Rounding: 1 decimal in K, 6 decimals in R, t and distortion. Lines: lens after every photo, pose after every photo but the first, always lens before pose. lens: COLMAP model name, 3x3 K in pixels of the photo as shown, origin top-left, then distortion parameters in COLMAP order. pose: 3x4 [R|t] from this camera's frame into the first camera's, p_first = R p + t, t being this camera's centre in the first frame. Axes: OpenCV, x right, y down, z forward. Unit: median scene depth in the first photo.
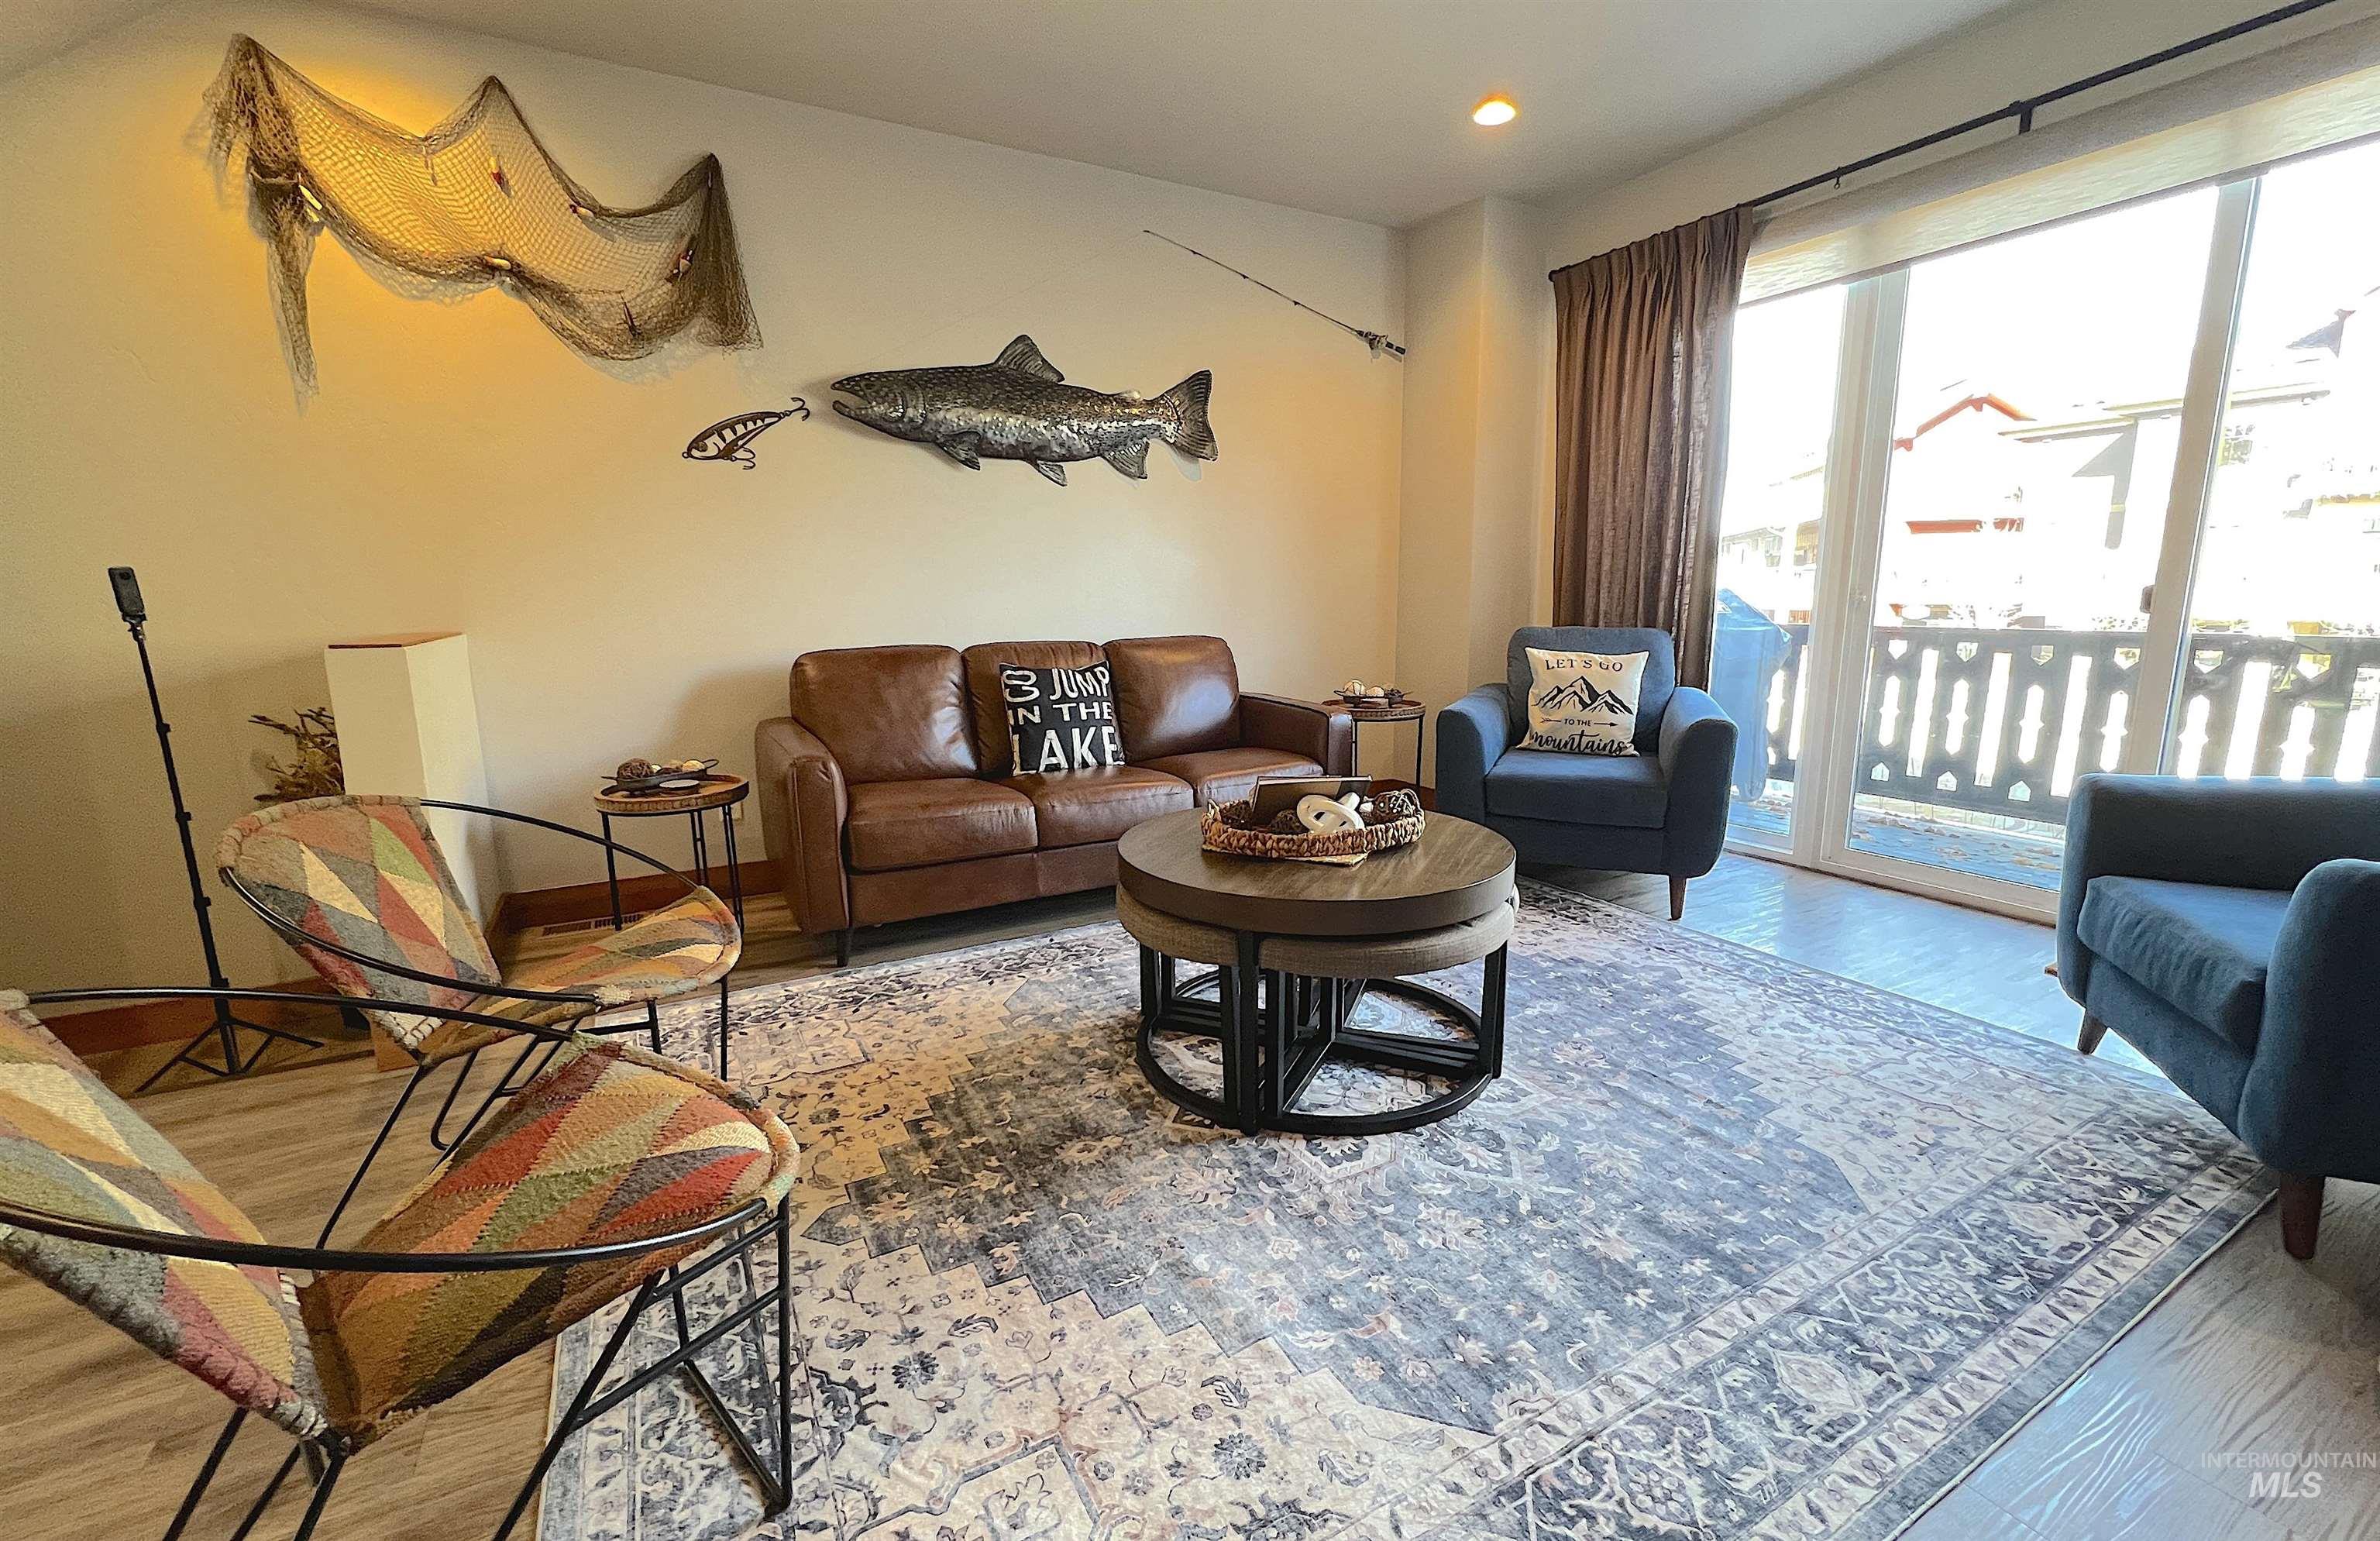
lens RADIAL K [[968.5, 0, 1193.8], [0, 968.5, 770.4], [0, 0, 1]] dist [0.000776, -0.000130]
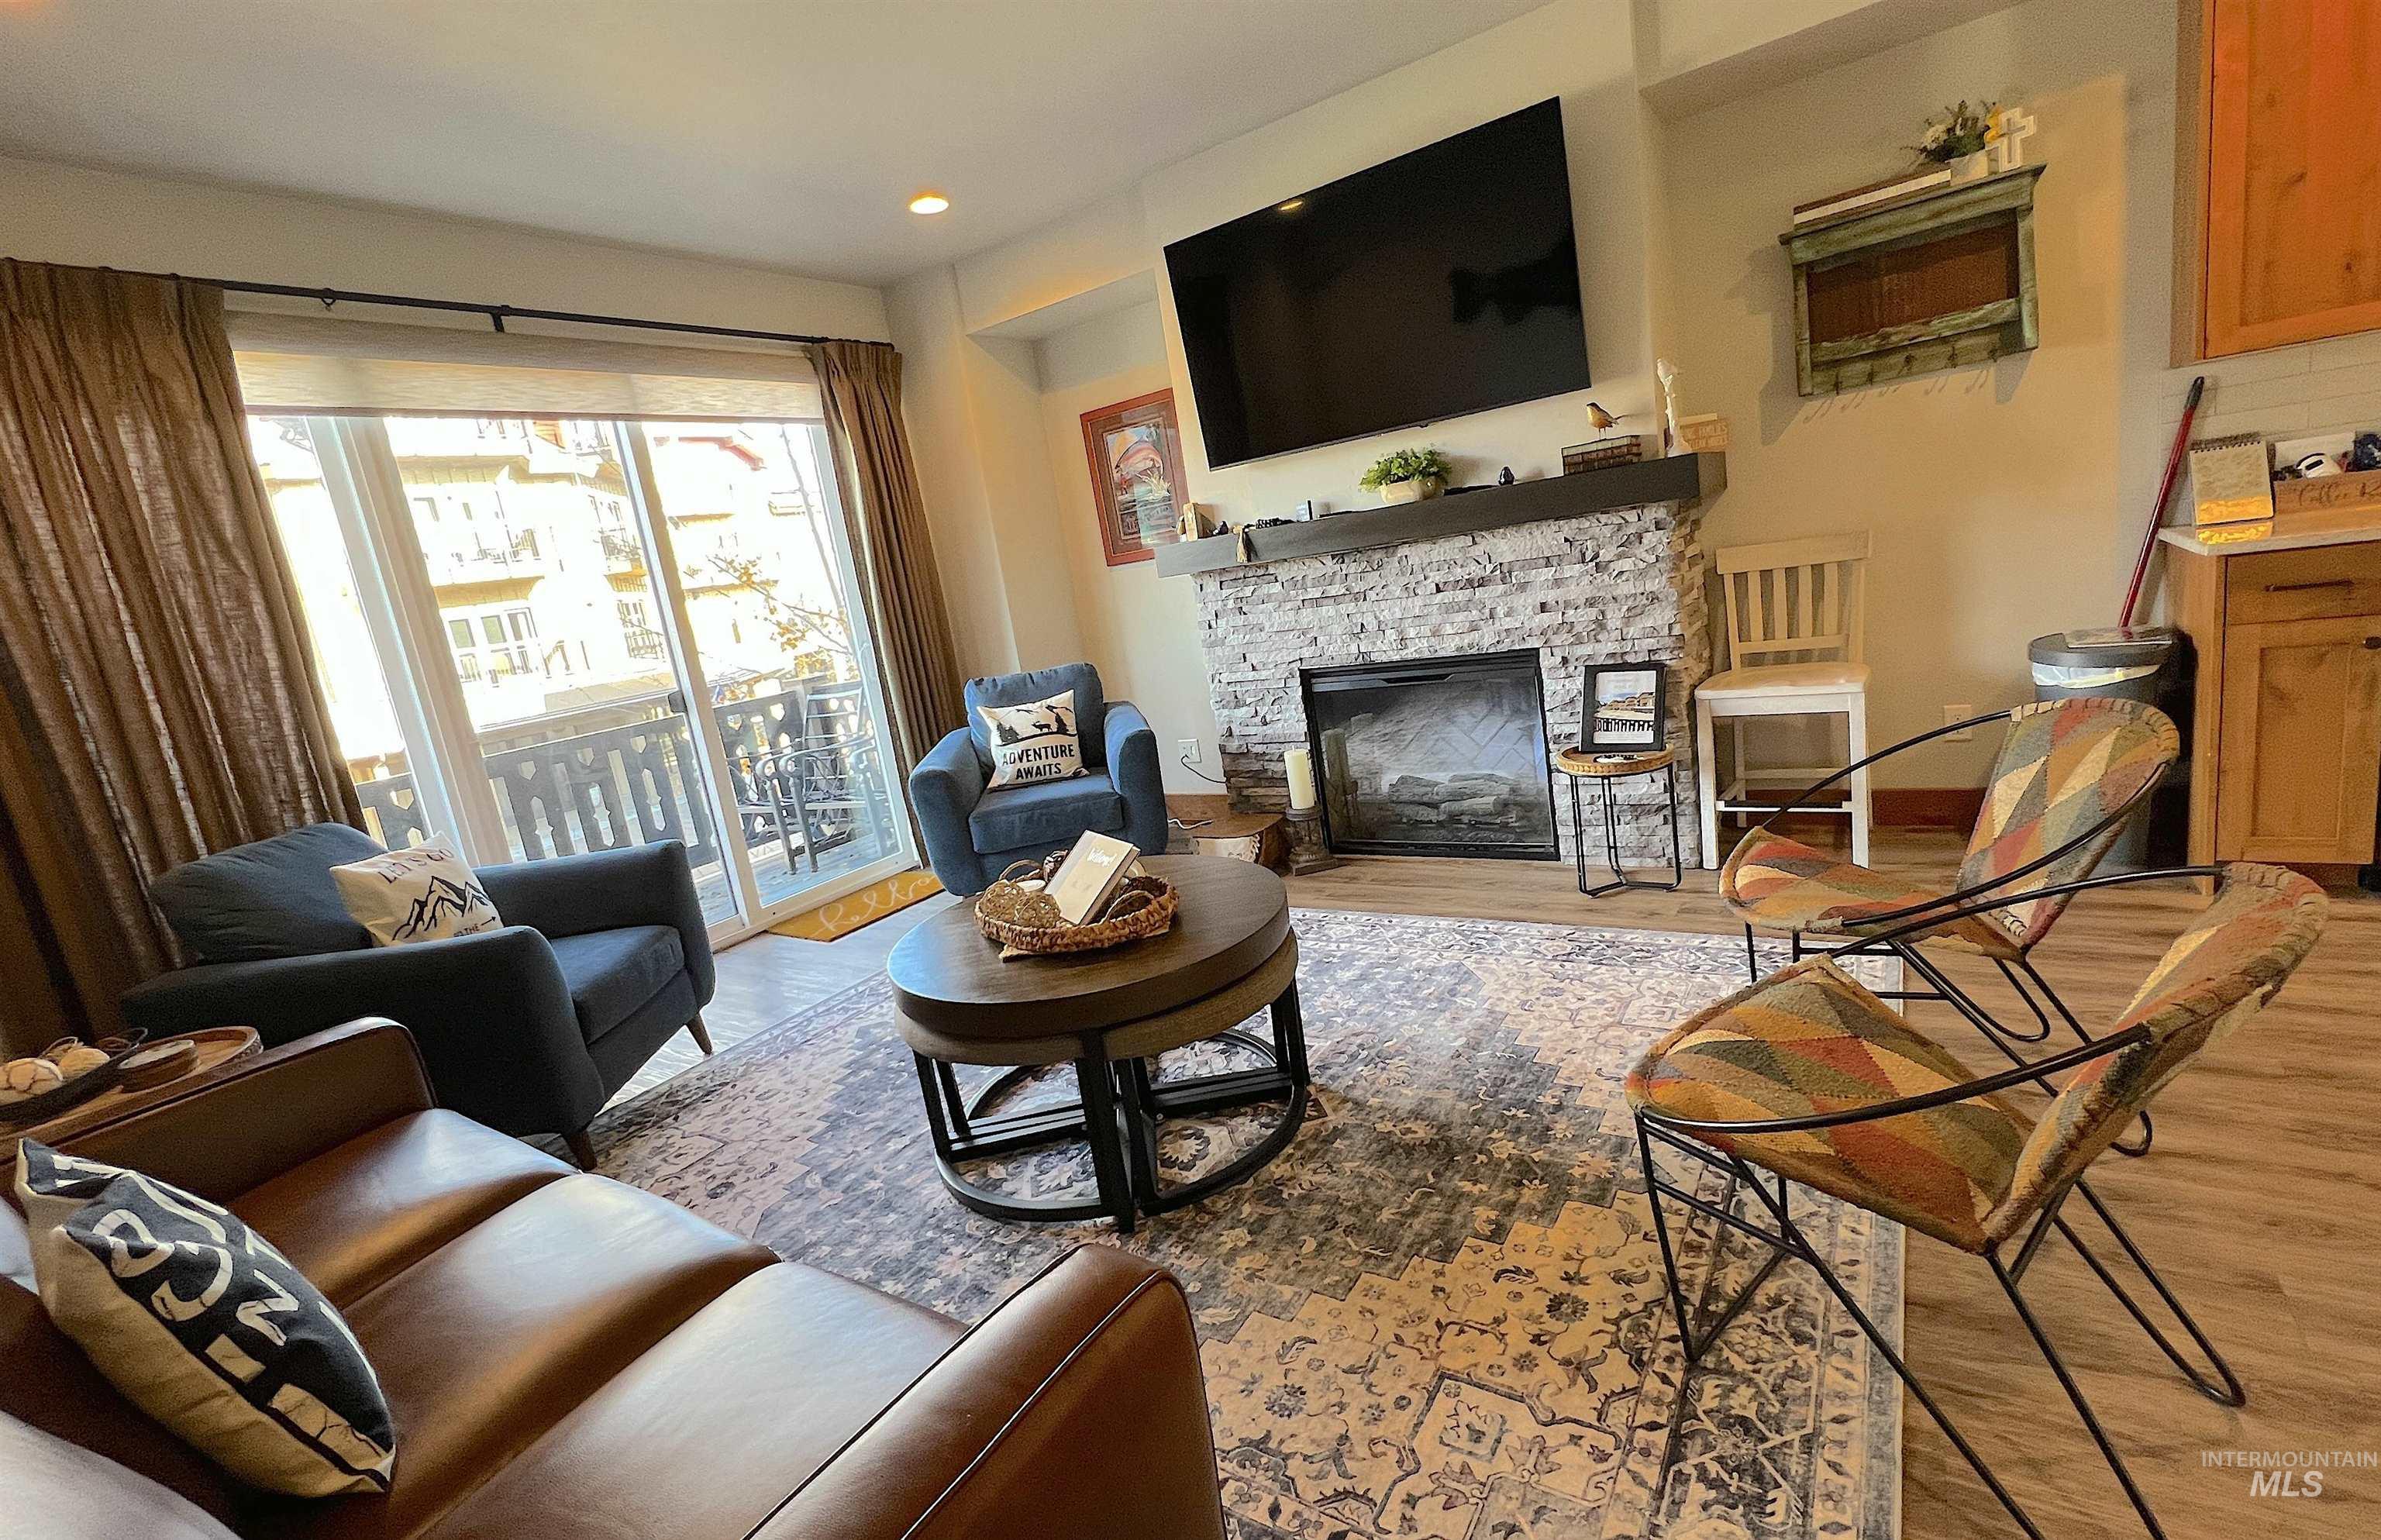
lens RADIAL K [[1062.9, 0, 1177.3], [0, 1062.9, 775.3], [0, 0, 1]] dist [-0.000647, -0.000127]
pose [[-0.444370, -0.090547, 0.891256, -0.663869], [0.318009, 0.914141, 0.251428, -0.229925], [-0.837499, 0.395155, -0.377422, 0.983852]]
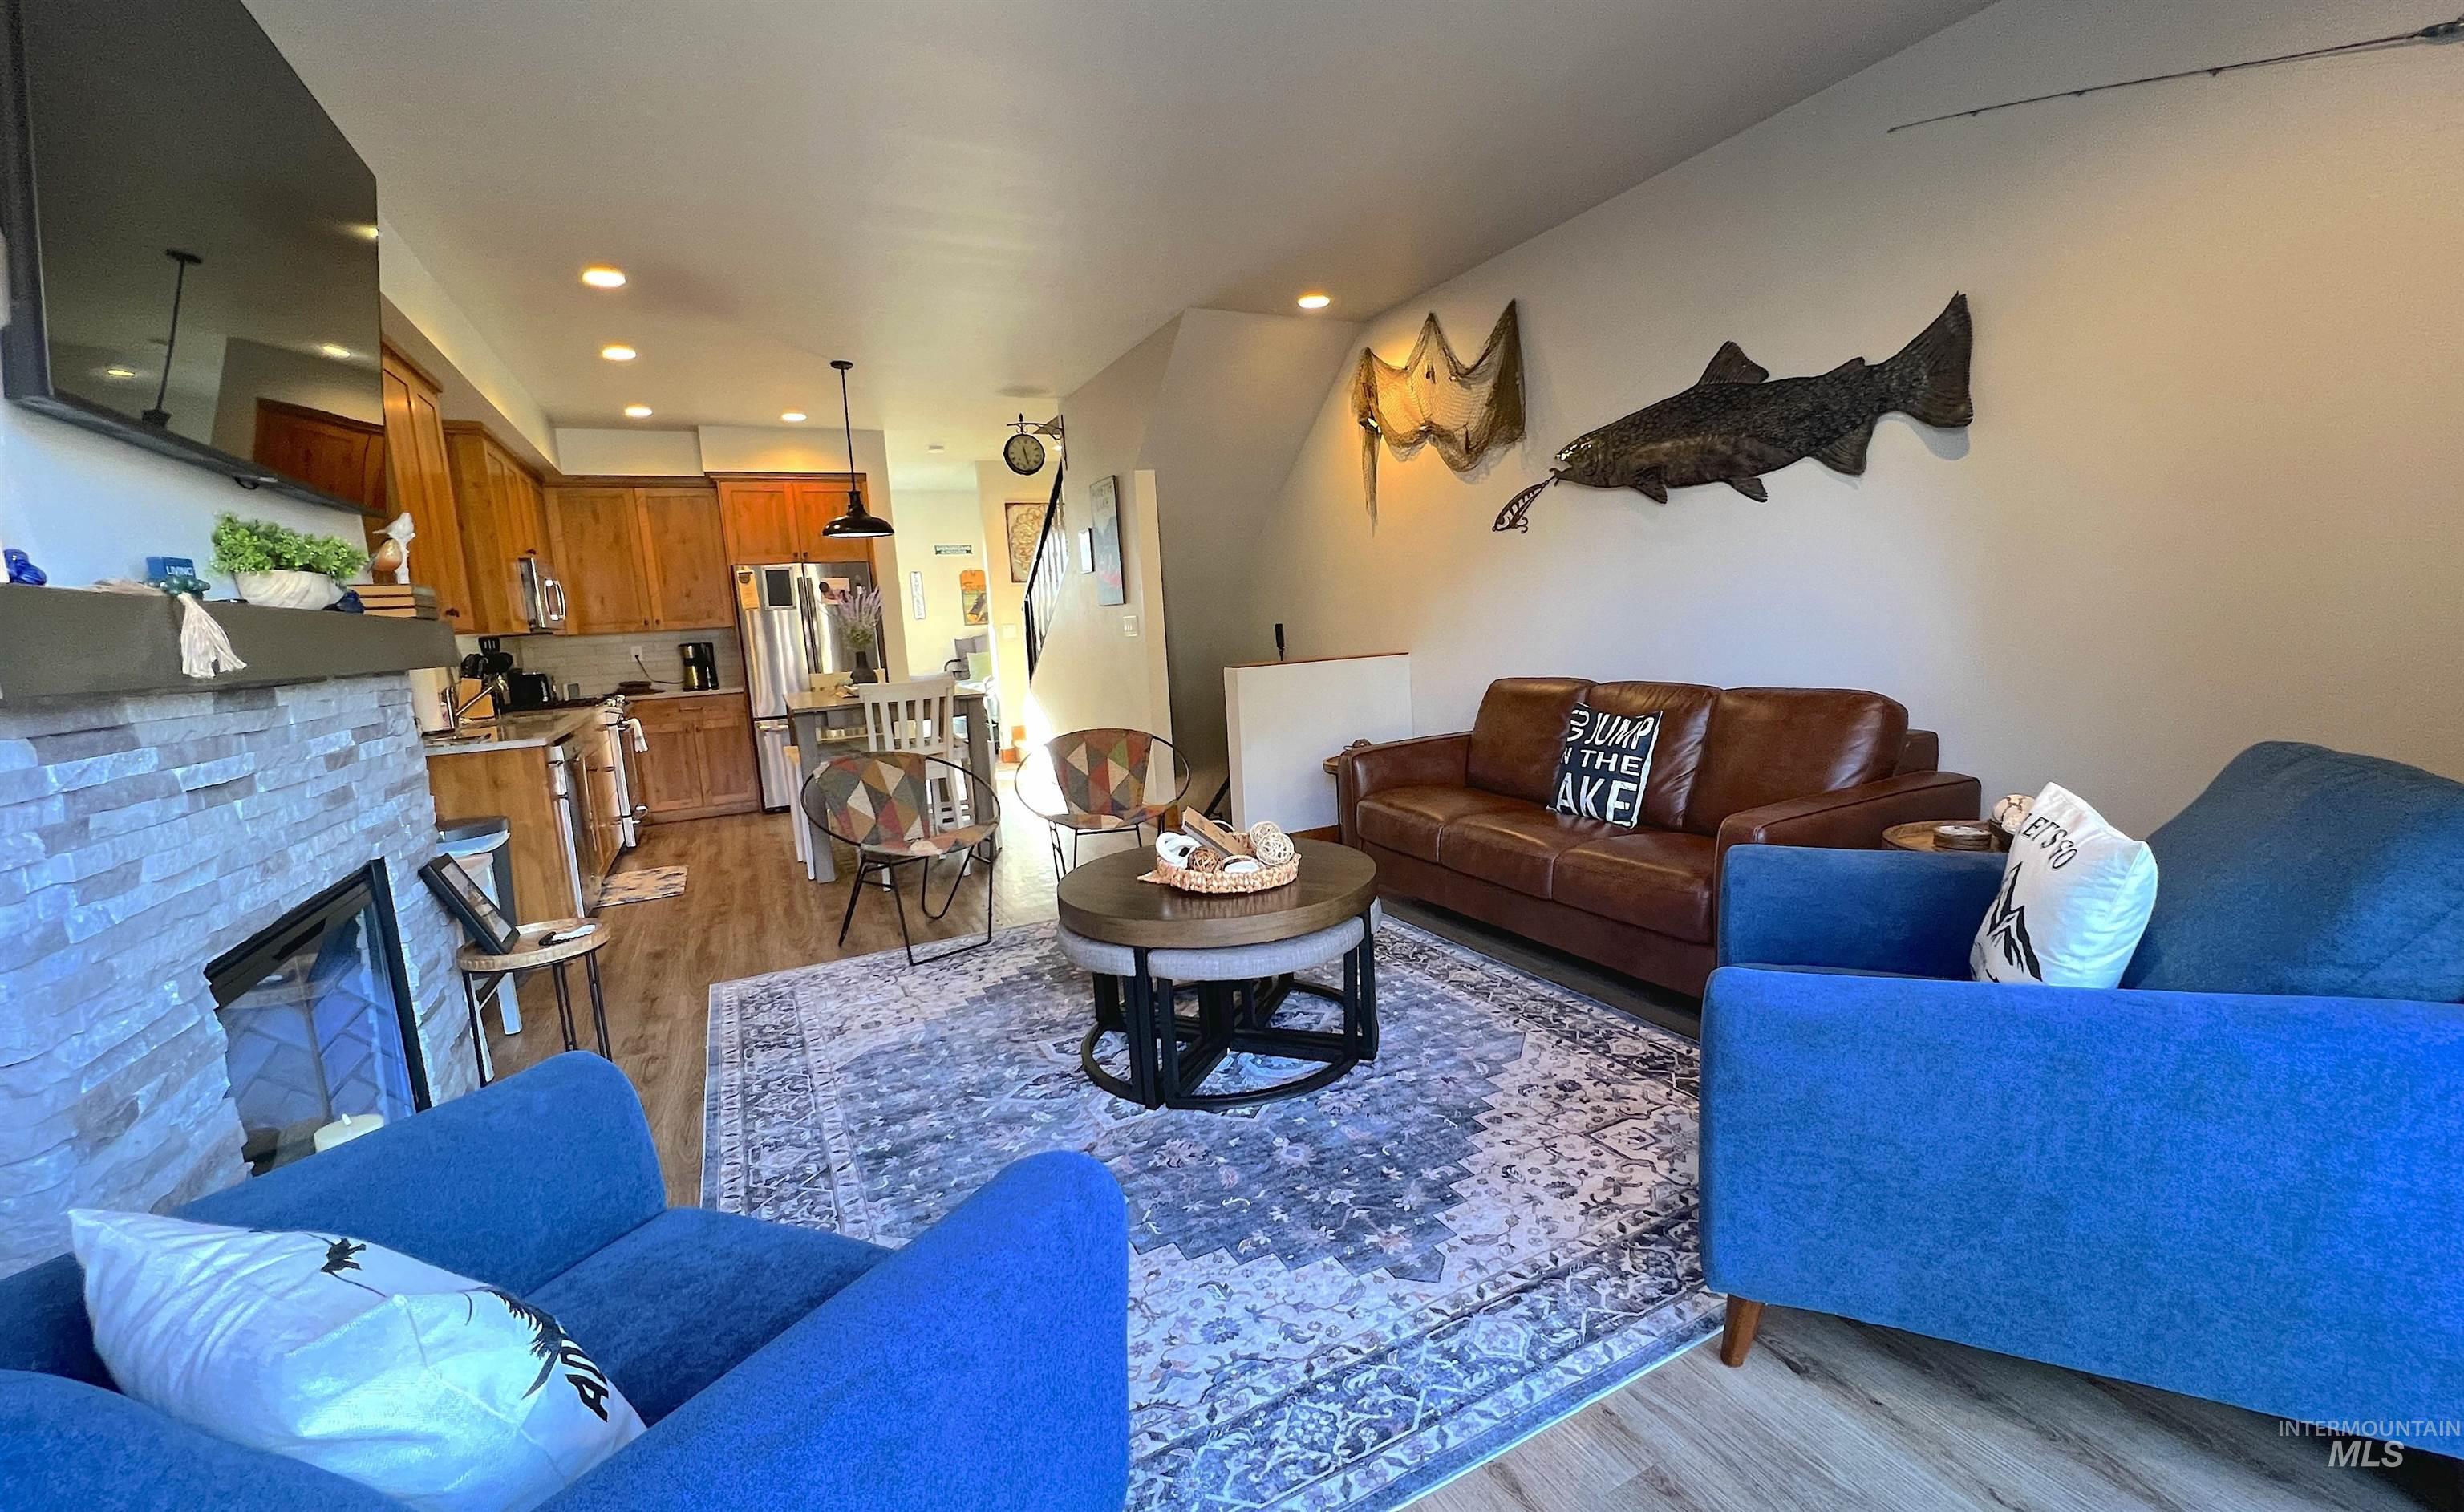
lens RADIAL K [[987.1, 0, 1250.9], [0, 987.1, 757.9], [0, 0, 1]] dist [0.000479, -0.000037]
pose [[-0.016196, 0.156439, -0.987555, 1.028440], [-0.124660, 0.979662, 0.157234, -0.209513], [0.992067, 0.125655, 0.003635, 0.787369]]
